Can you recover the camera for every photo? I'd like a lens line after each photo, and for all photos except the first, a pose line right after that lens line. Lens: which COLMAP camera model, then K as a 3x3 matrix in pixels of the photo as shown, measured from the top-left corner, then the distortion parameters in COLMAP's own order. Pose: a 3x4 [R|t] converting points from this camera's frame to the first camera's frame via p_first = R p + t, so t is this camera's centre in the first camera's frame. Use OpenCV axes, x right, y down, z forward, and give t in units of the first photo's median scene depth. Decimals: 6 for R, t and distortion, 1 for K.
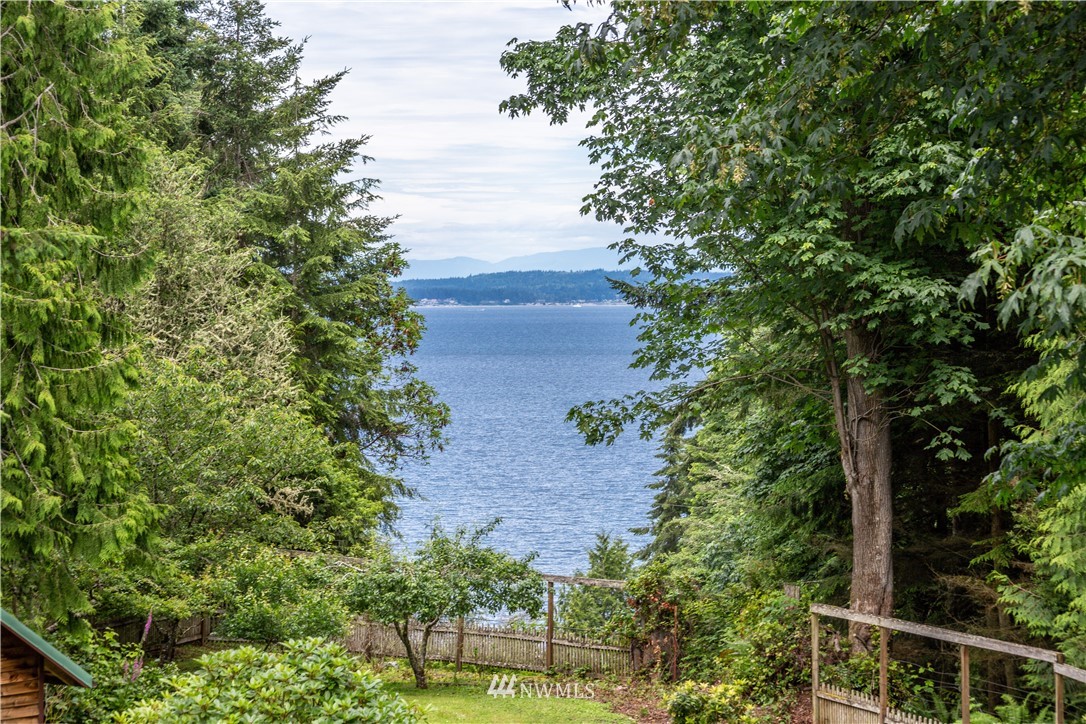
lens RADIAL K [[3165.7, 0, 543.0], [0, 3165.7, 362.0], [0, 0, 1]] dist [0.014399, 0.000000]
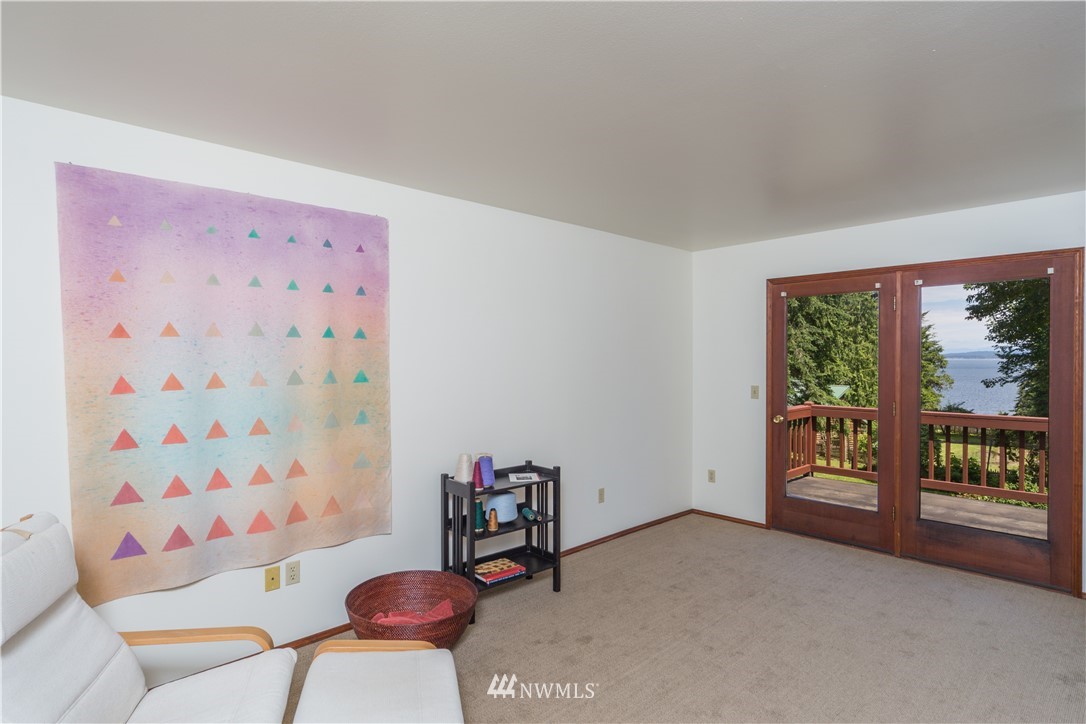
lens RADIAL K [[612.7, 0, 544.7], [0, 612.7, 364.4], [0, 0, 1]] dist [0.000525, 0.000391]
pose [[0.809904, 0.012094, -0.586437, 0.016074], [-0.016586, 0.999860, -0.002286, 0.004160], [0.586327, 0.011579, 0.809992, -0.146690]]
